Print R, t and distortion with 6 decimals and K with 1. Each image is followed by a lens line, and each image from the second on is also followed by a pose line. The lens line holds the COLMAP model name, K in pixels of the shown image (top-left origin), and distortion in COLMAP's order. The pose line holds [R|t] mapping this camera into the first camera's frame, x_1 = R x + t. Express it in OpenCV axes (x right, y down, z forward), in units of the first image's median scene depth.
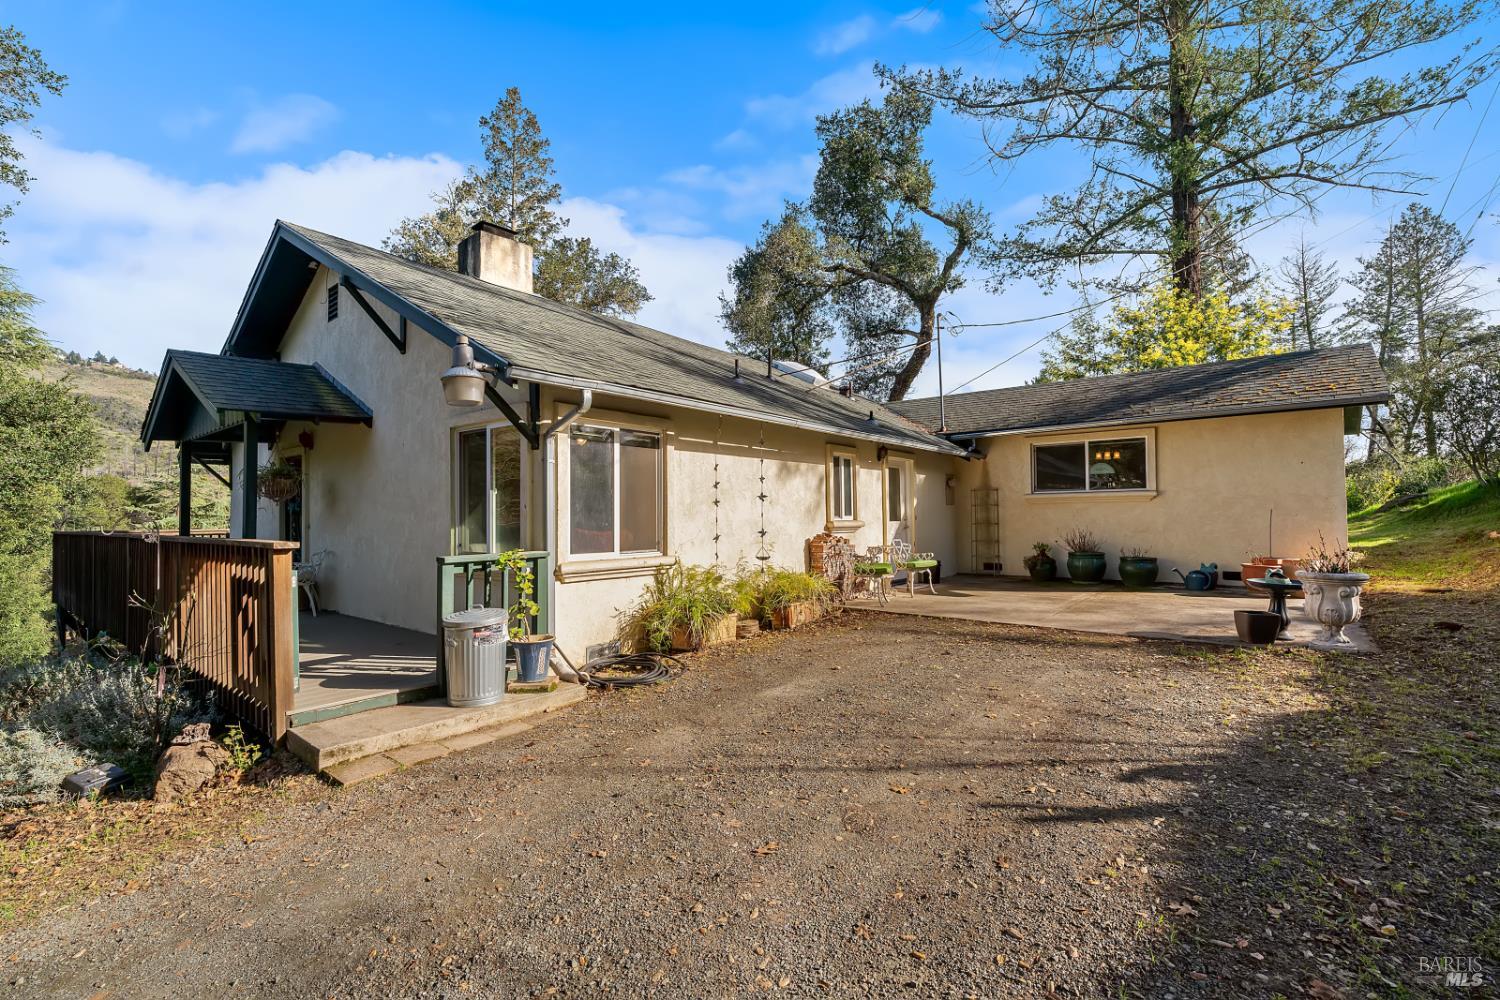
lens RADIAL K [[681.7, 0, 750.0], [0, 681.7, 502.8], [0, 0, 1]] dist [-0.010427, 0.004597]
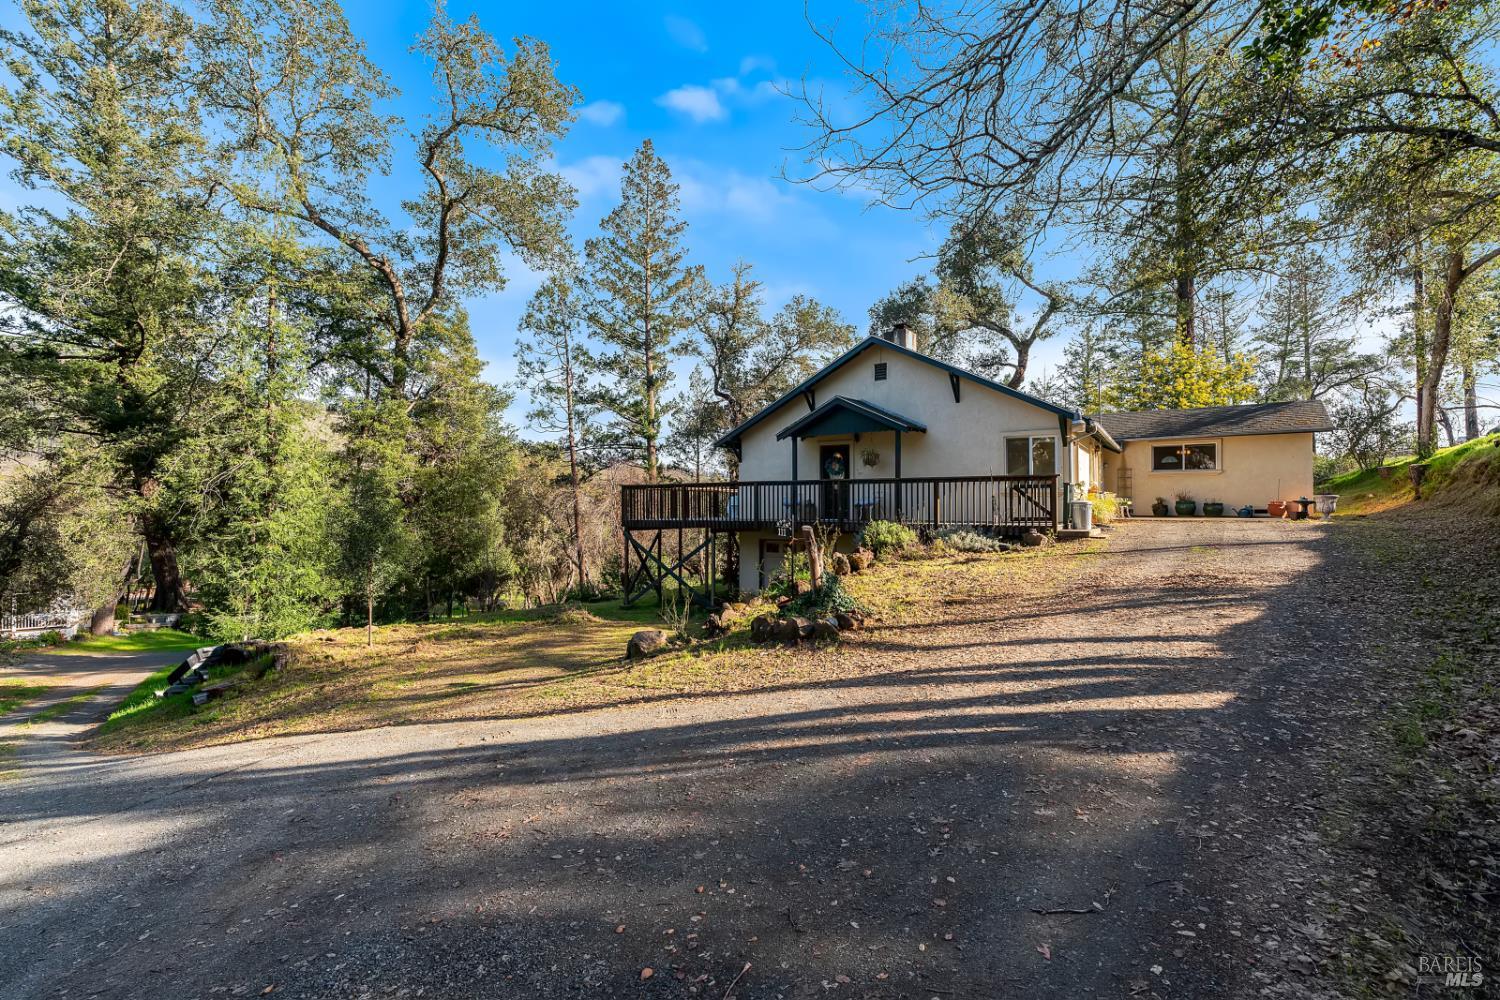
lens RADIAL K [[681.7, 0, 740.8], [0, 681.7, 512.8], [0, 0, 1]] dist [-0.010427, 0.004597]
pose [[0.994884, 0.008026, 0.100706, -0.808175], [-0.011337, 0.999413, 0.032344, 0.047470], [-0.100388, -0.033320, 0.994390, -0.684111]]
